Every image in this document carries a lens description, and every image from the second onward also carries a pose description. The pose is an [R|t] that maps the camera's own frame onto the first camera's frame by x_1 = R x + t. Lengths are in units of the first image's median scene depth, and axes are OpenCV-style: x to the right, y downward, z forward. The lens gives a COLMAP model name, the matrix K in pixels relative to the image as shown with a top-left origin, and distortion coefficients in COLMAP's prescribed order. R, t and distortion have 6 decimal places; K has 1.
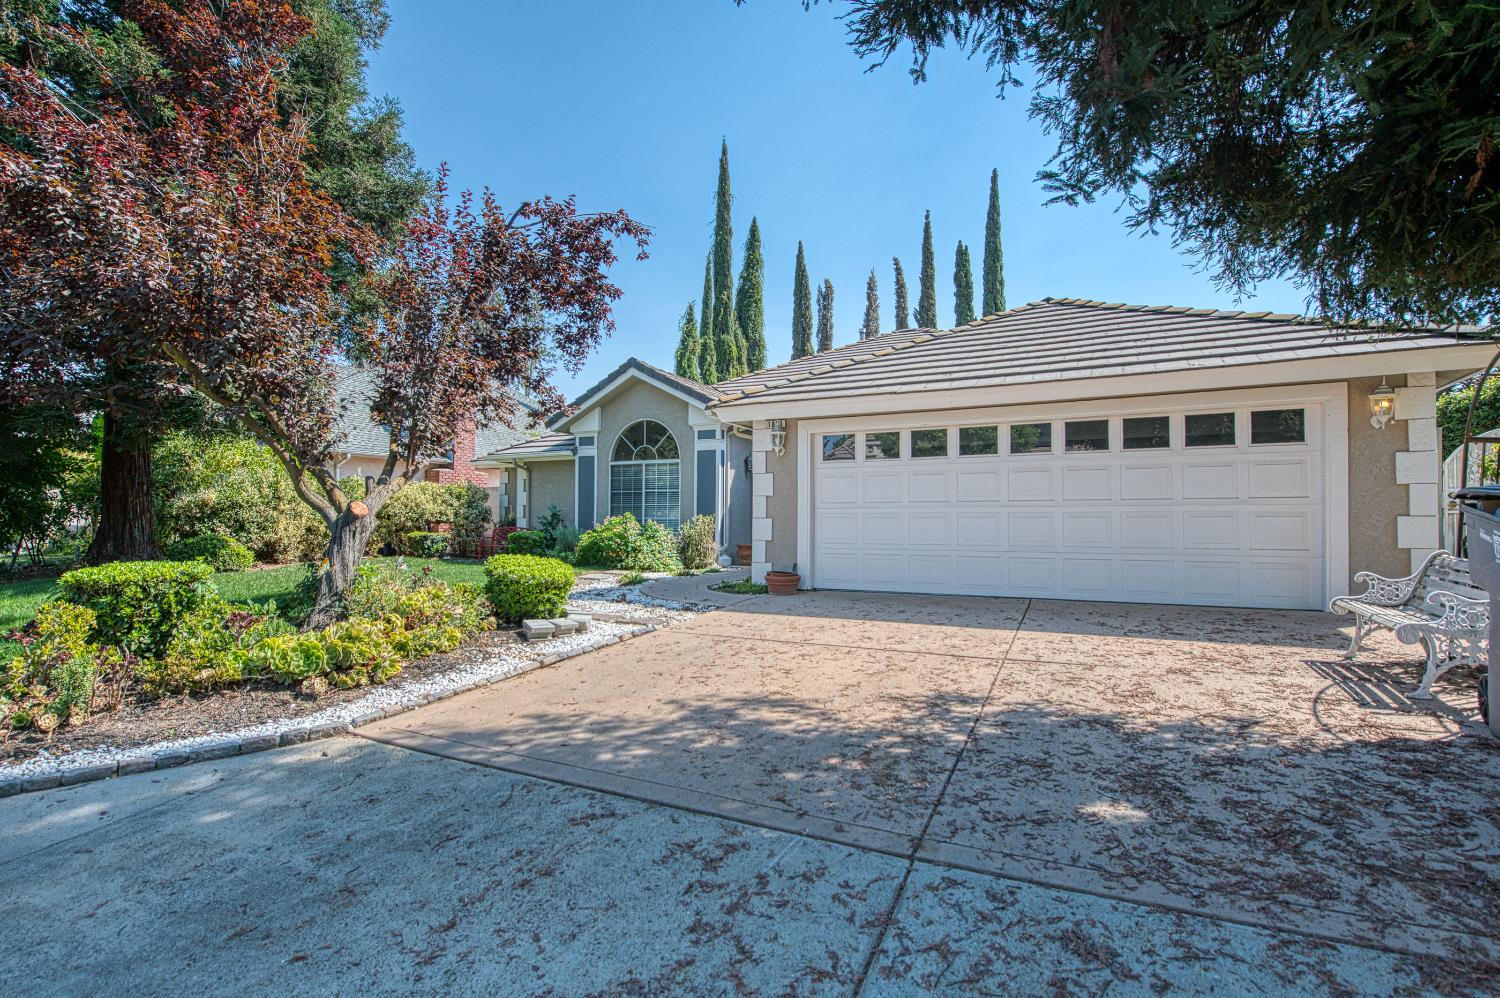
lens RADIAL K [[690.4, 0, 750.0], [0, 690.4, 499.0], [0, 0, 1]] dist [-0.008806, -0.000314]
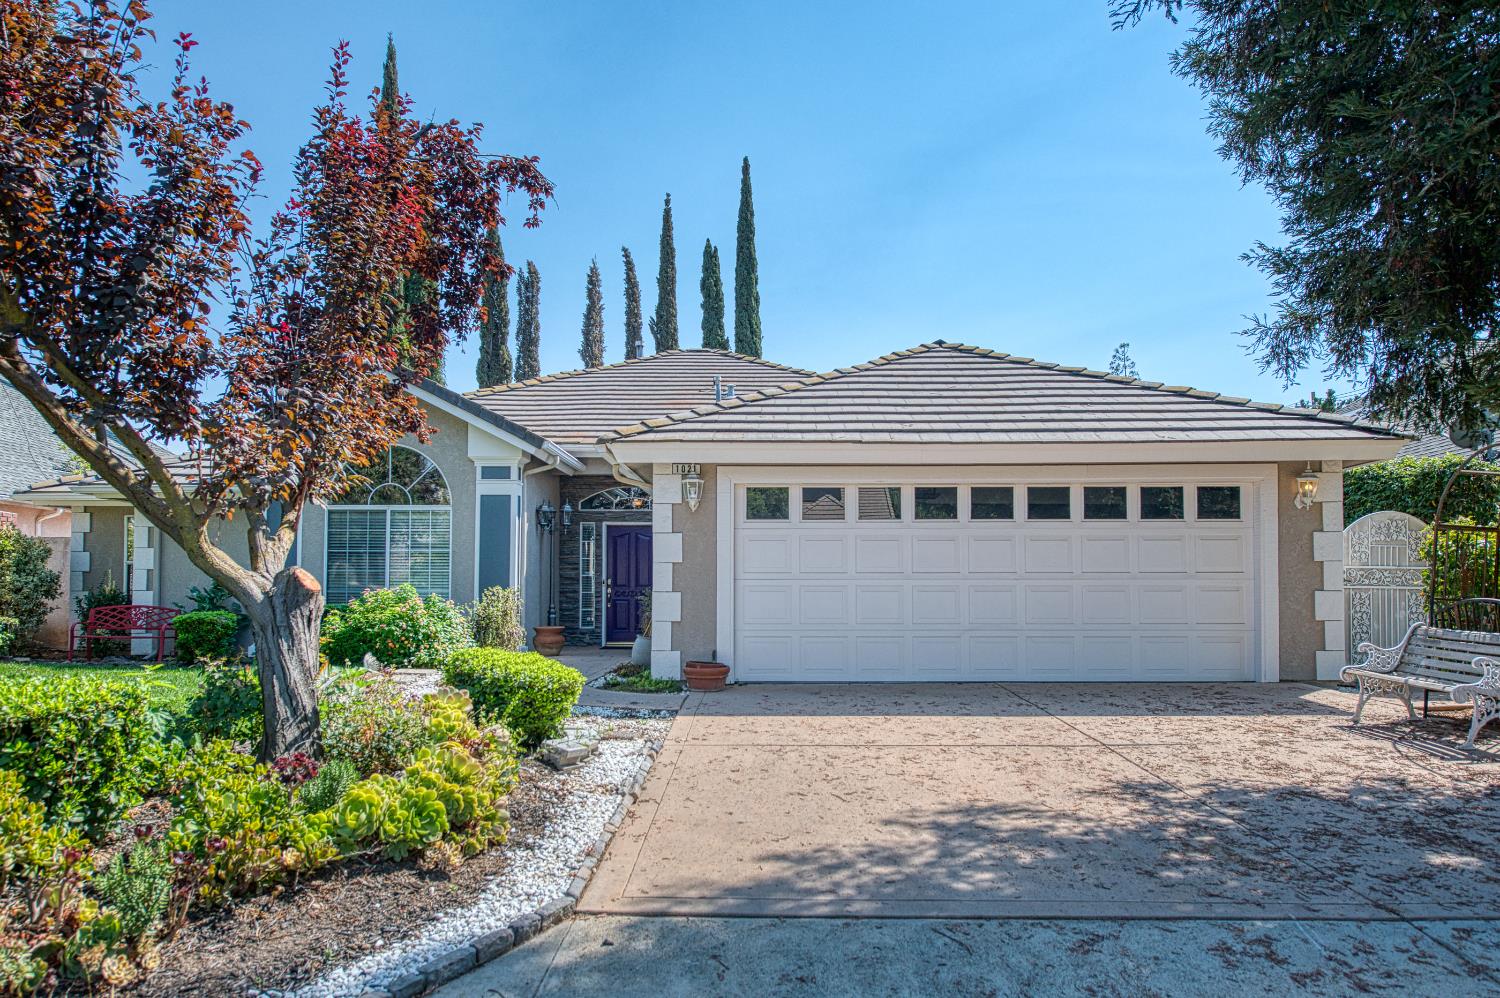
lens RADIAL K [[931.8, 0, 758.7], [0, 931.8, 555.1], [0, 0, 1]] dist [0.001970, -0.002300]
pose [[0.901965, 0.016282, 0.431502, -0.374462], [-0.012821, 0.999858, -0.010930, -0.003411], [-0.431619, 0.004326, 0.902046, 0.038414]]
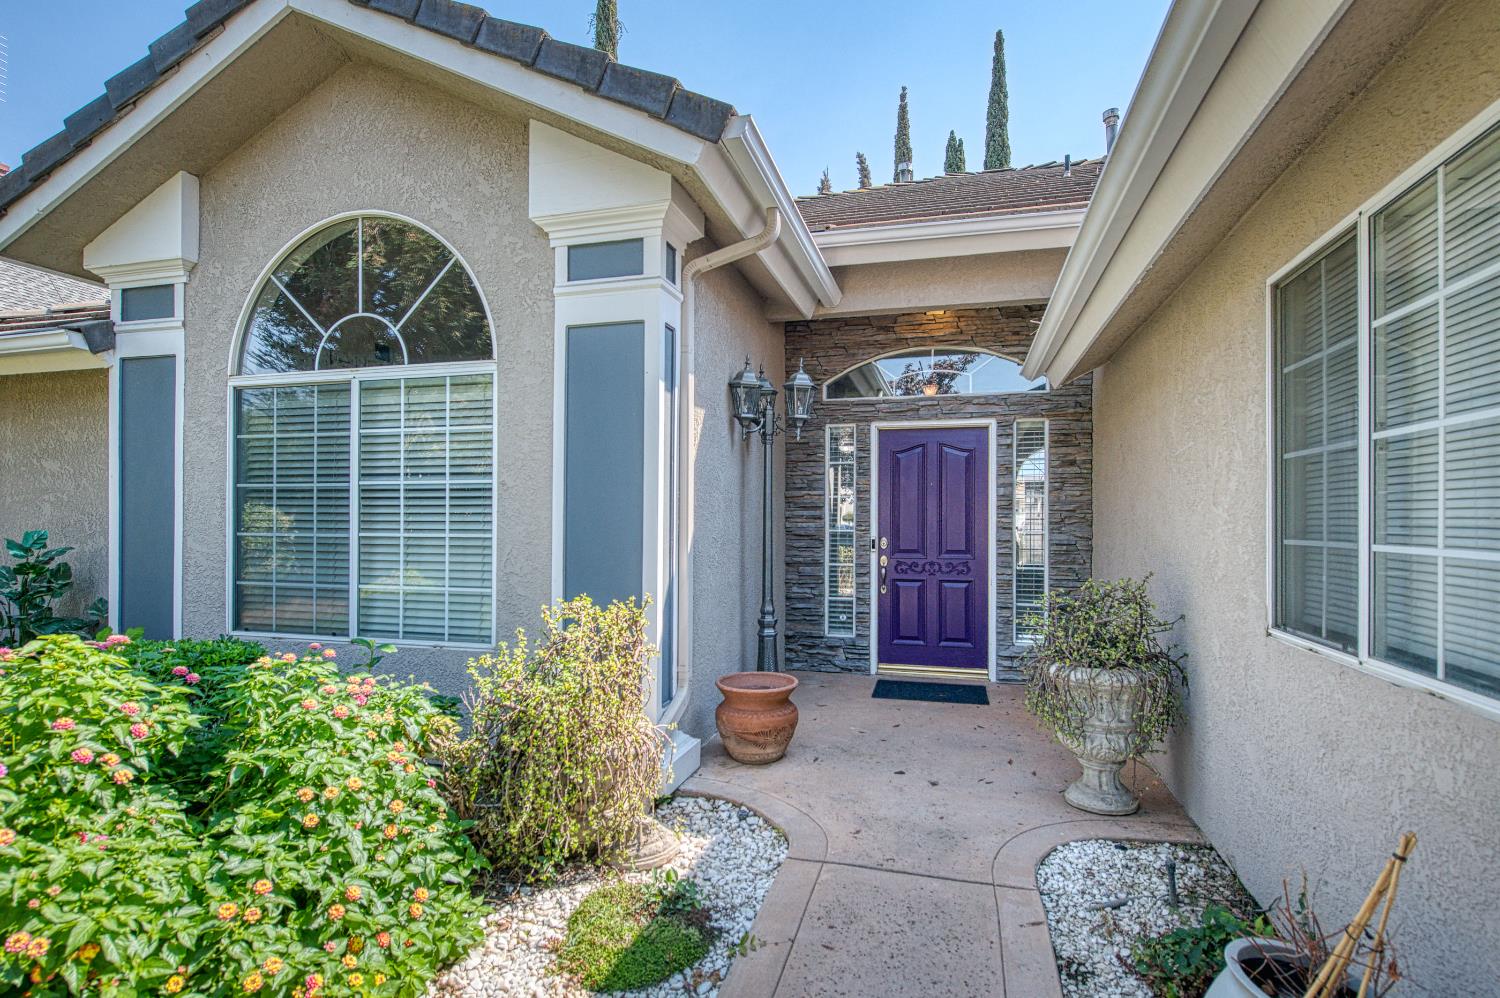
lens RADIAL K [[712.0, 0, 757.0], [0, 712.0, 505.9], [0, 0, 1]] dist [0.033089, 0.000159]
pose [[0.982883, 0.003047, 0.184207, -0.091114], [-0.006040, 0.999859, 0.015690, -0.014485], [-0.184133, -0.016534, 0.982762, 1.189626]]
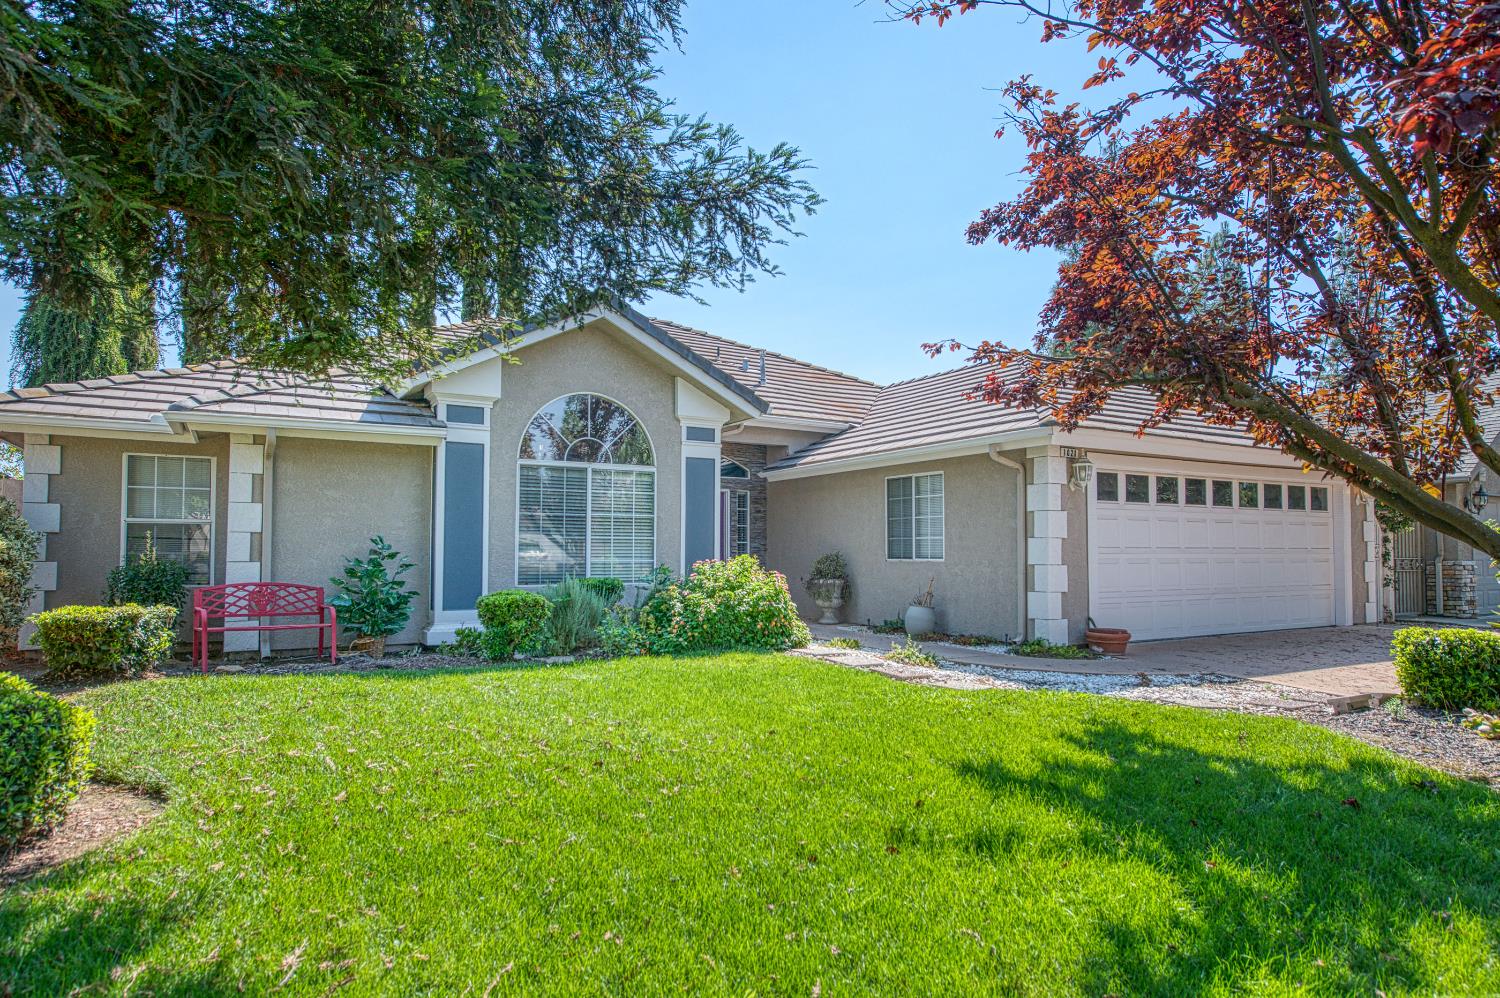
lens RADIAL K [[847.8, 0, 750.1], [0, 847.8, 503.5], [0, 0, 1]] dist [0.013495, -0.000163]
pose [[0.565762, 0.046227, 0.823271, -1.144513], [-0.028578, 0.998927, -0.036451, 0.002223], [-0.824073, -0.002905, 0.566476, 0.812376]]
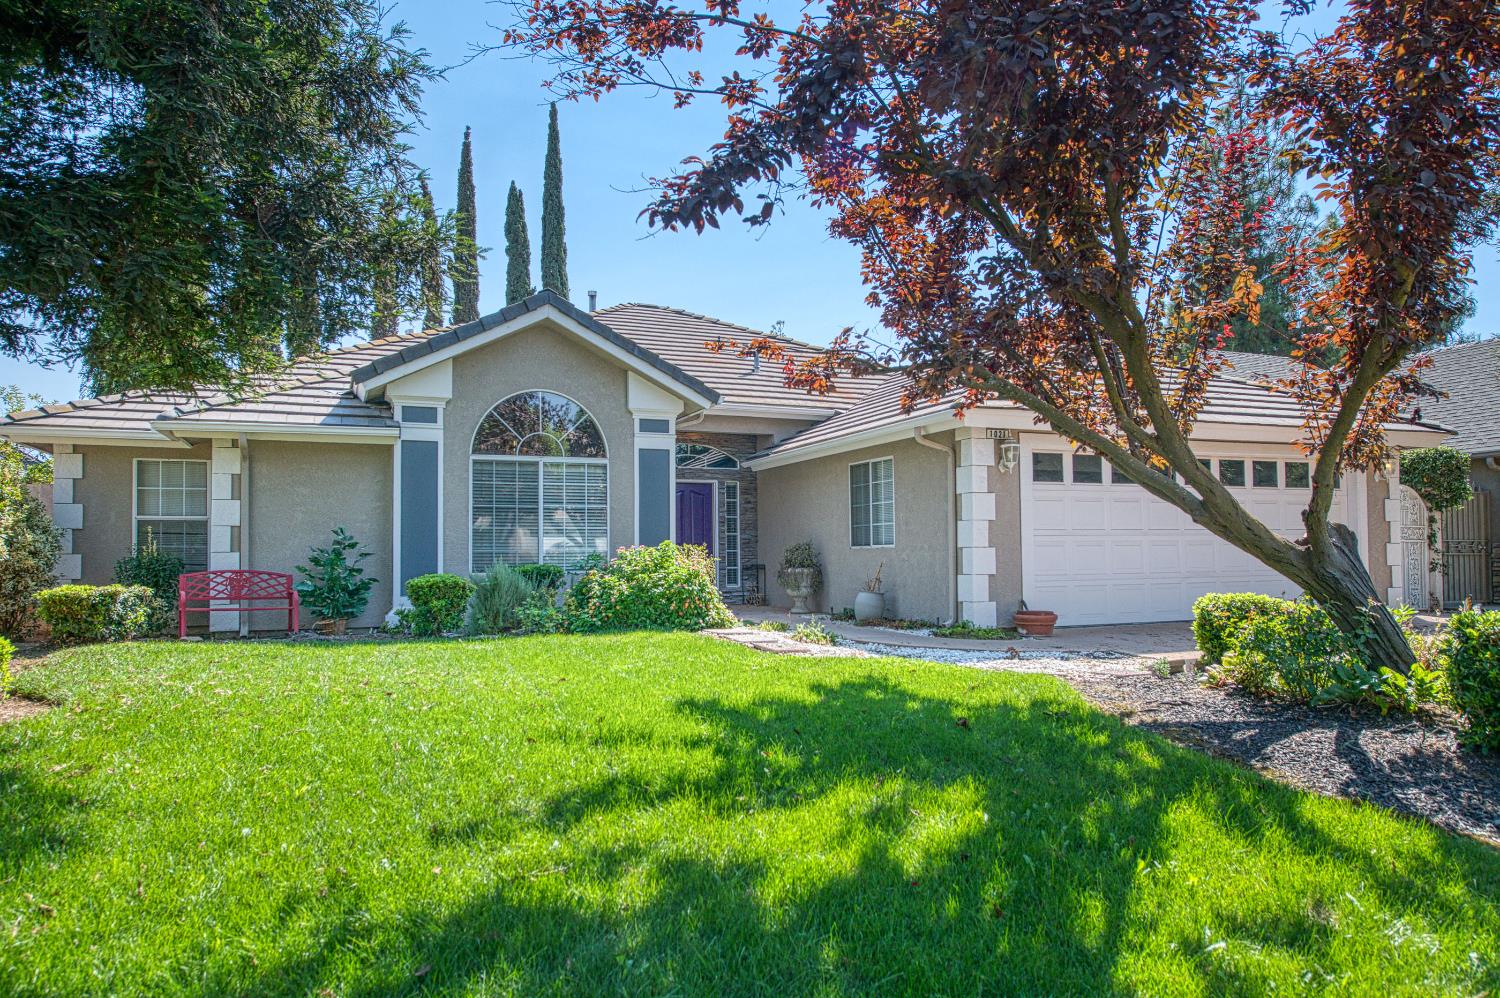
lens RADIAL K [[950.2, 0, 740.0], [0, 950.2, 506.4], [0, 0, 1]] dist [0.001617, 0.000532]
pose [[0.673040, 0.029817, 0.739005, -1.126707], [-0.013824, 0.999520, -0.027738, 0.016628], [-0.739477, 0.008453, 0.673129, 0.505923]]
